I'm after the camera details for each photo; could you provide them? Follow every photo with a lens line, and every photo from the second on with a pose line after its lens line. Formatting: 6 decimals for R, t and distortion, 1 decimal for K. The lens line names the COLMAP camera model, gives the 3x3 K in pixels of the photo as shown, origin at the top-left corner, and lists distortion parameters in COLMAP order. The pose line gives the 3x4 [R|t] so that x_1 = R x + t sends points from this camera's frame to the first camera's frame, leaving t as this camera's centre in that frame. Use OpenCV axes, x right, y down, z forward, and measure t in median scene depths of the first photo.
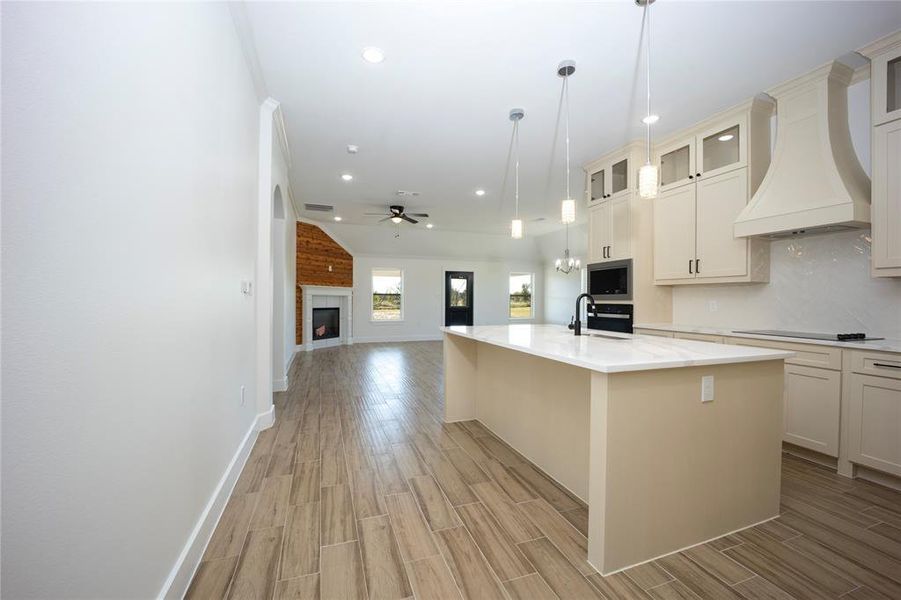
lens RADIAL K [[367.8, 0, 450.5], [0, 367.8, 300.0], [0, 0, 1]] dist [-0.021206, 0.000695]
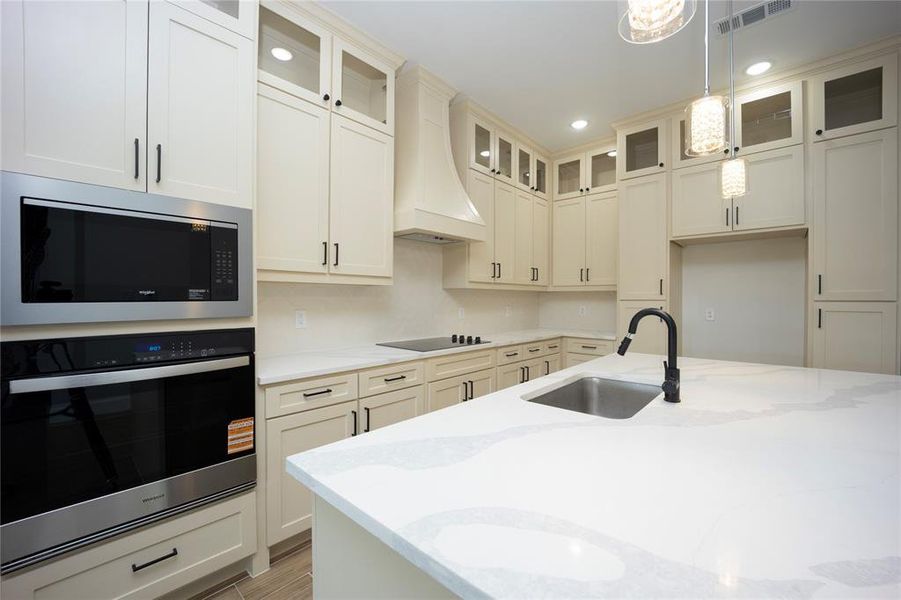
lens RADIAL K [[367.8, 0, 450.5], [0, 367.8, 300.0], [0, 0, 1]] dist [-0.021206, 0.000695]
pose [[-0.474517, -0.010655, 0.880182, 0.084858], [-0.005947, 0.999943, 0.008898, -0.036618], [-0.880226, -0.001012, -0.474553, 1.617703]]
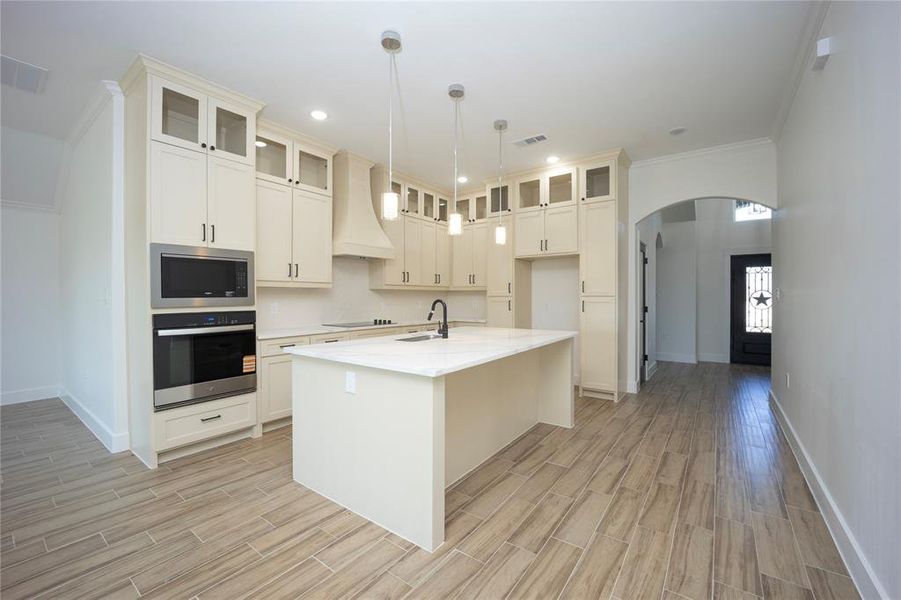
lens RADIAL K [[367.8, 0, 450.5], [0, 367.8, 300.0], [0, 0, 1]] dist [-0.021206, 0.000695]
pose [[-0.565759, -0.014265, 0.824447, -0.621485], [-0.002580, 0.999876, 0.015530, -0.038734], [-0.824567, 0.006659, -0.565726, 1.774873]]
